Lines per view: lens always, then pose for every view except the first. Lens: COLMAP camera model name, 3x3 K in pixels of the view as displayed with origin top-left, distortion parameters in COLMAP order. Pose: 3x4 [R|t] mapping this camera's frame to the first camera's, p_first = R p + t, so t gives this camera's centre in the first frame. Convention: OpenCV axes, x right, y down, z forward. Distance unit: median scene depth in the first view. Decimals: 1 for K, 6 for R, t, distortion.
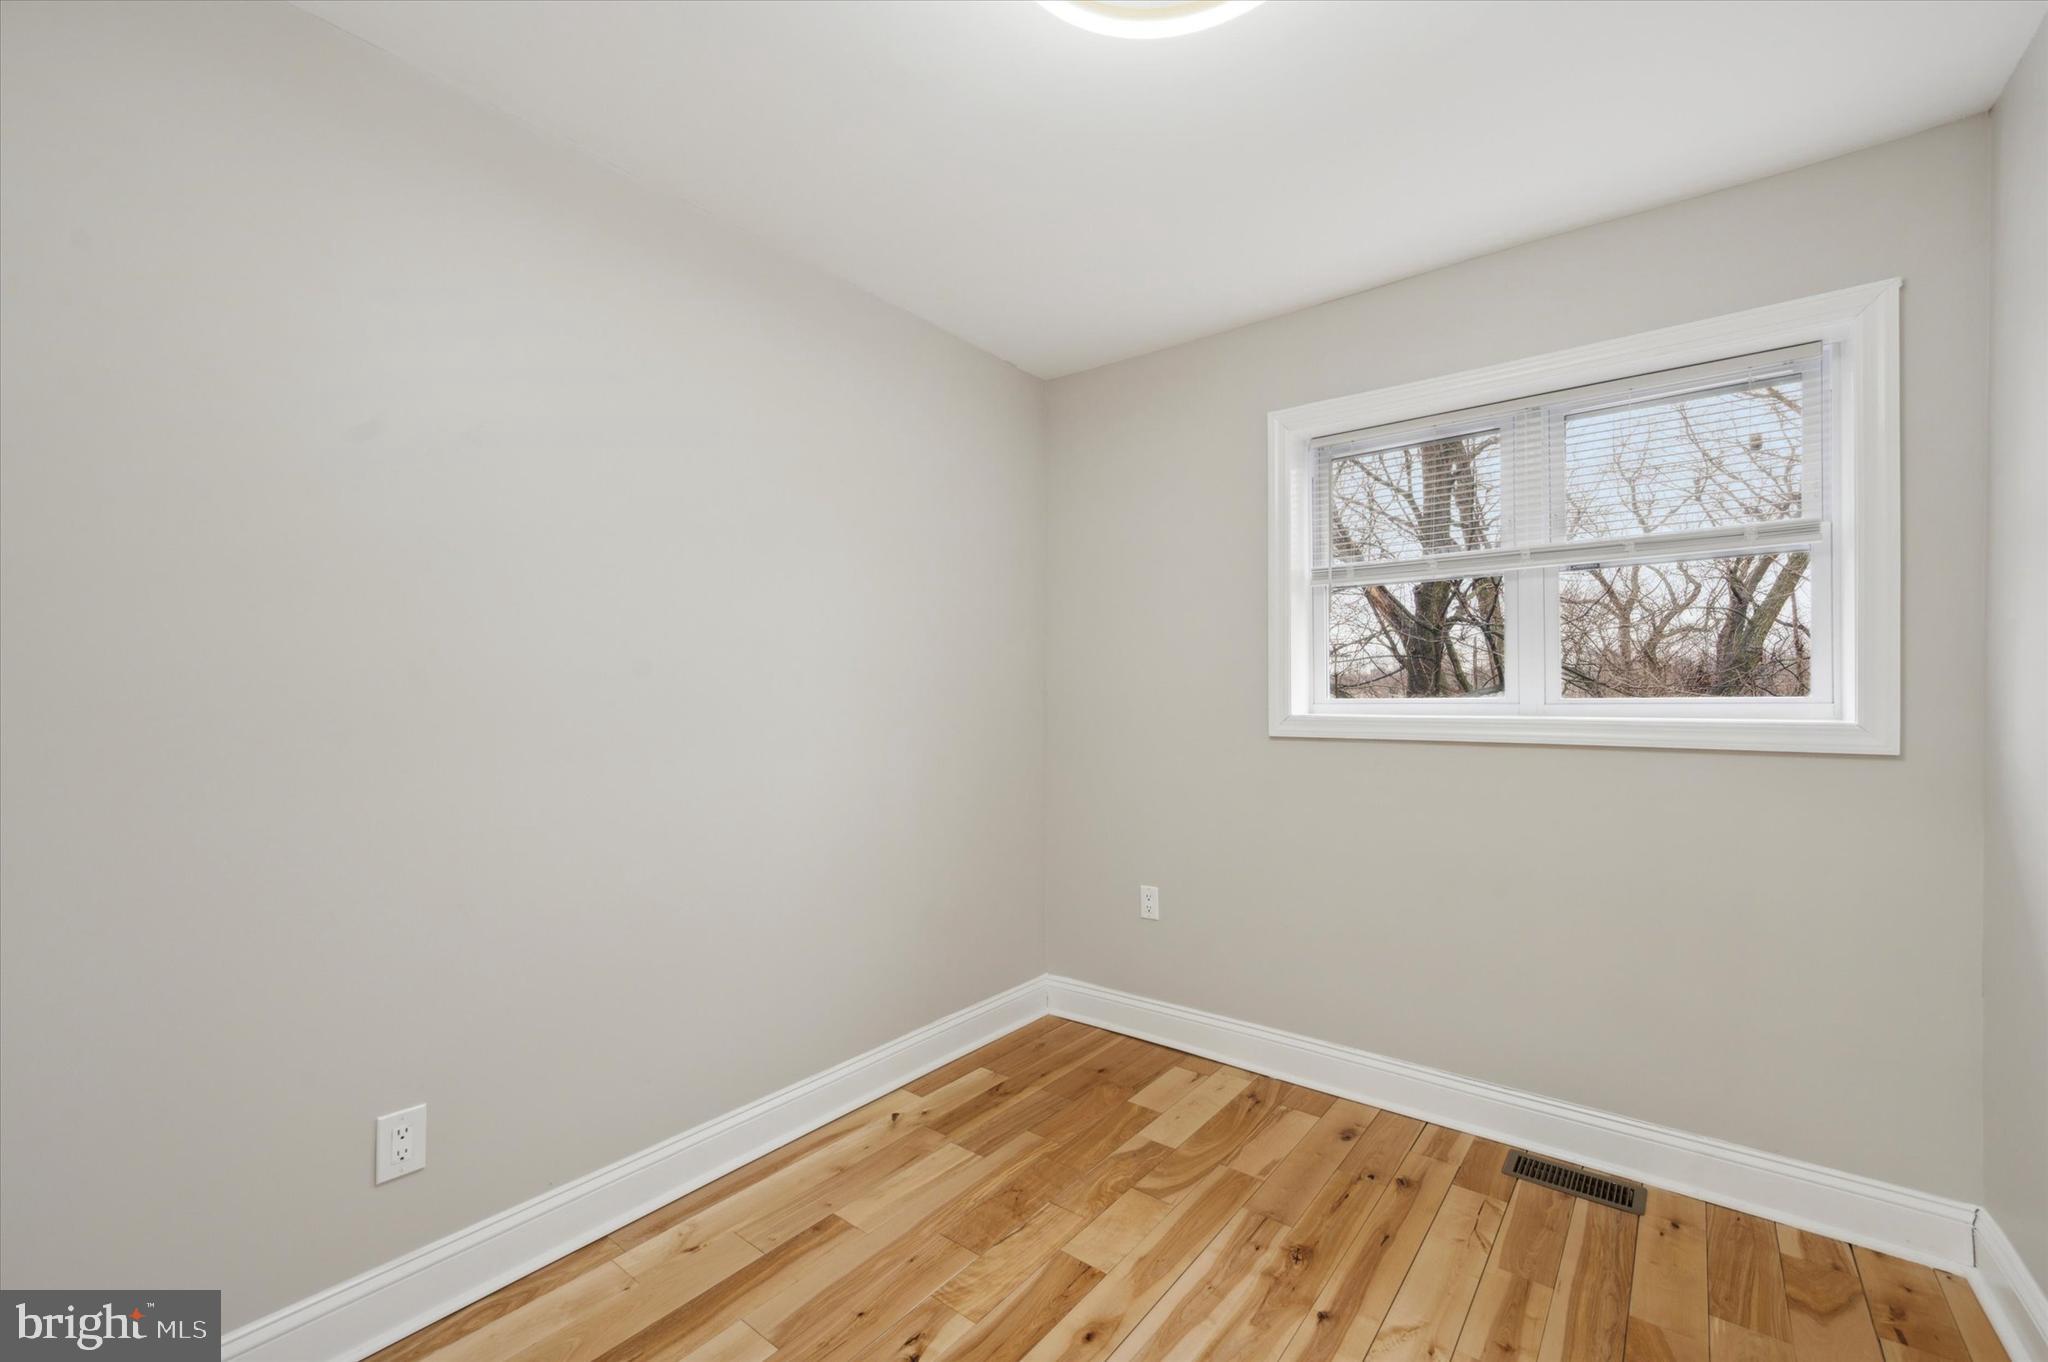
lens RADIAL K [[856.4, 0, 1031.2], [0, 856.4, 717.5], [0, 0, 1]] dist [0.007445, 0.000014]
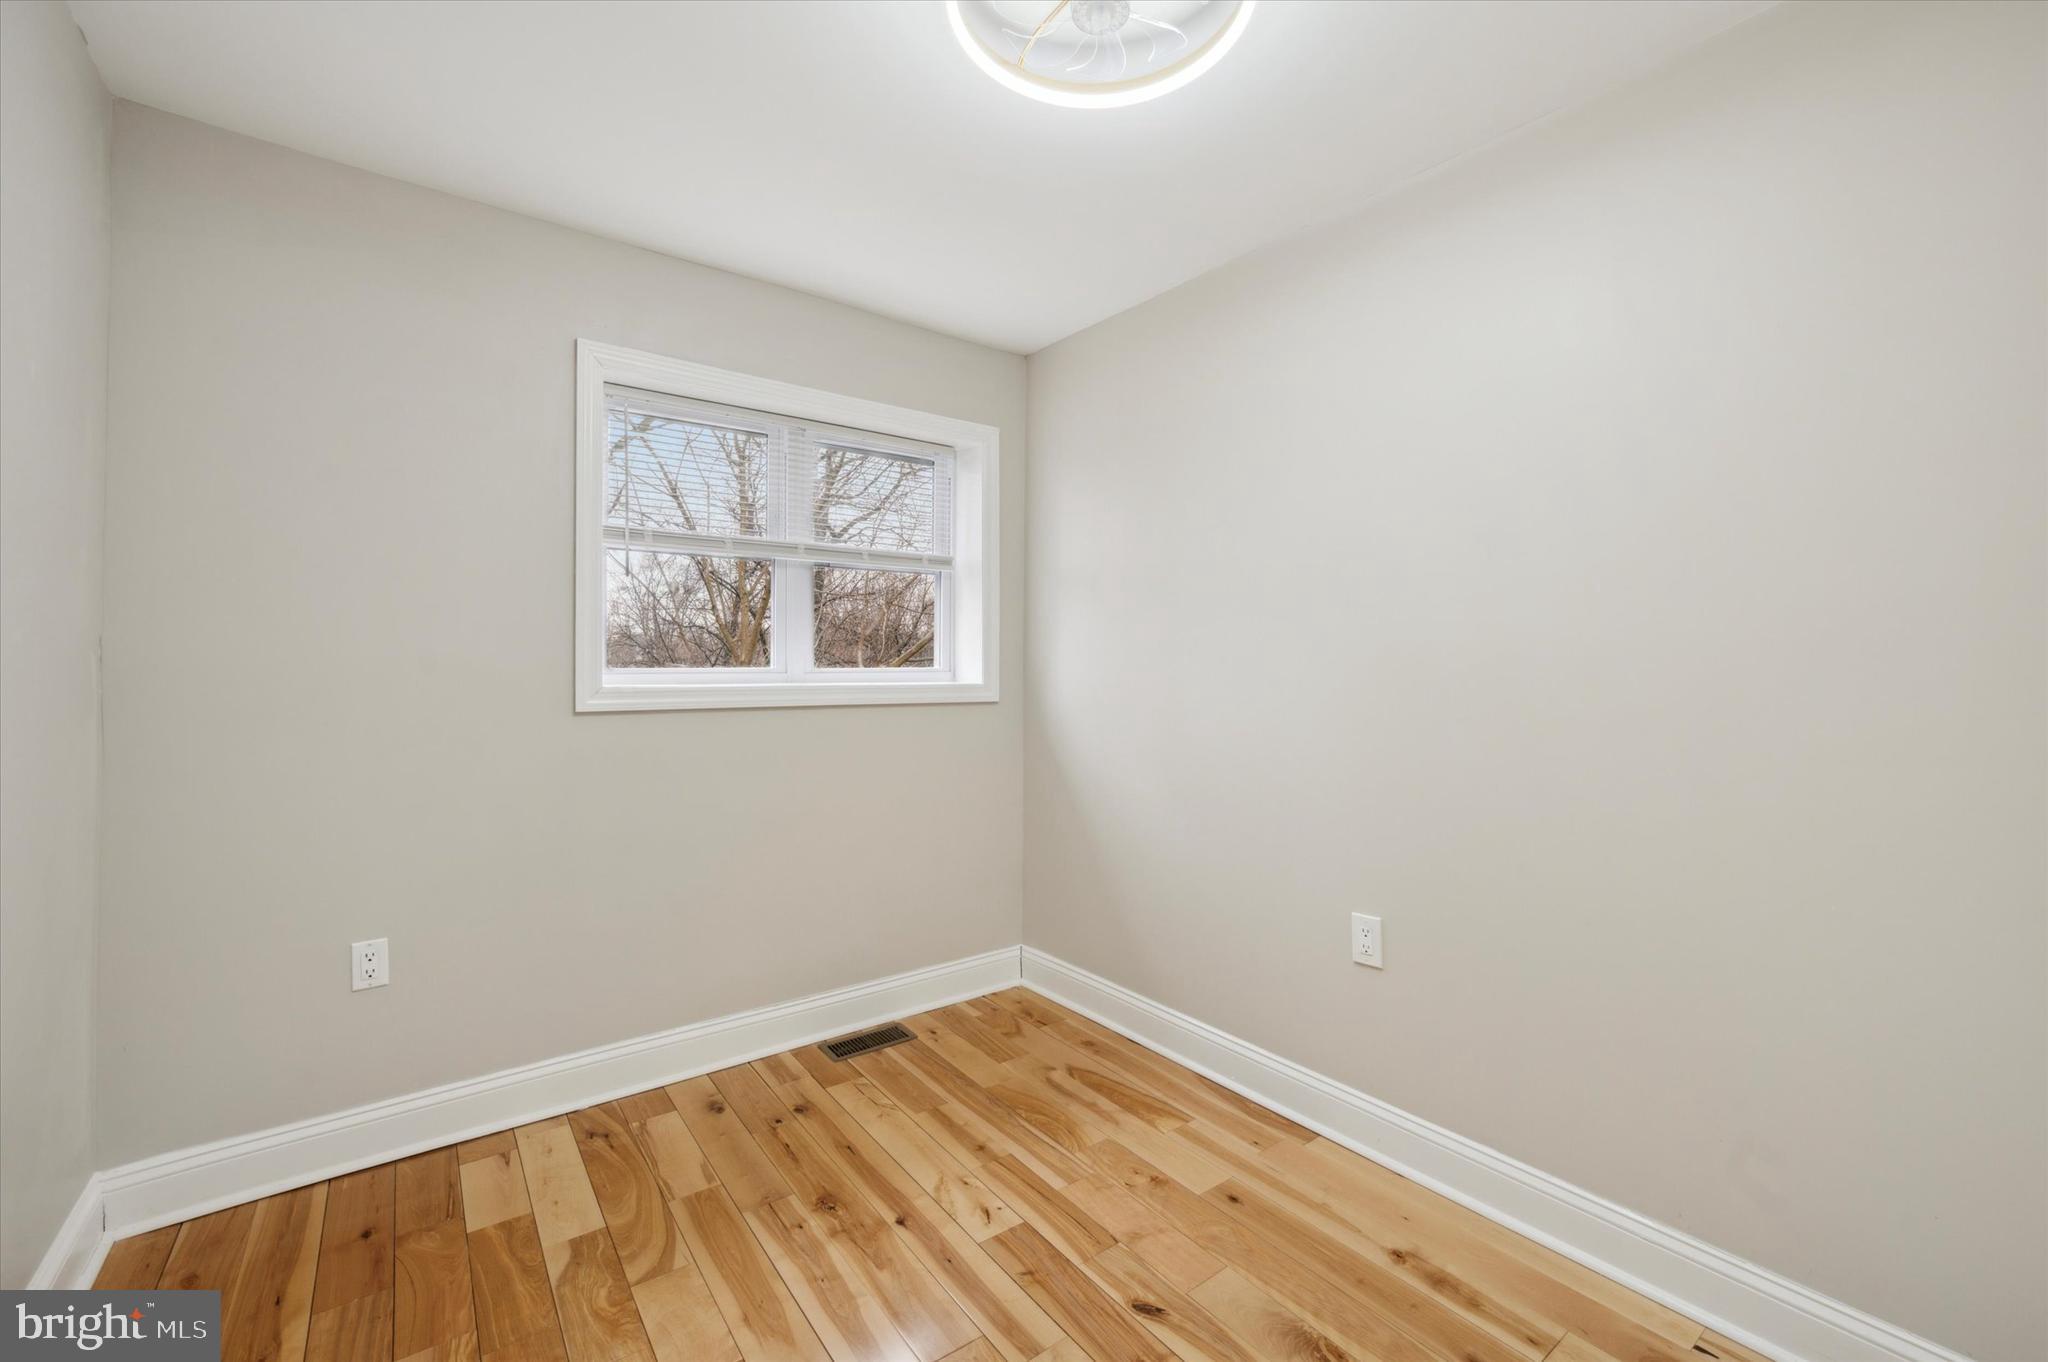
lens RADIAL K [[856.4, 0, 1018.3], [0, 856.4, 677.2], [0, 0, 1]] dist [0.007445, 0.000014]
pose [[0.251461, -0.007409, 0.967839, -0.558845], [0.019152, 0.999813, 0.002678, -0.008218], [-0.967678, 0.017863, 0.251556, 0.449510]]
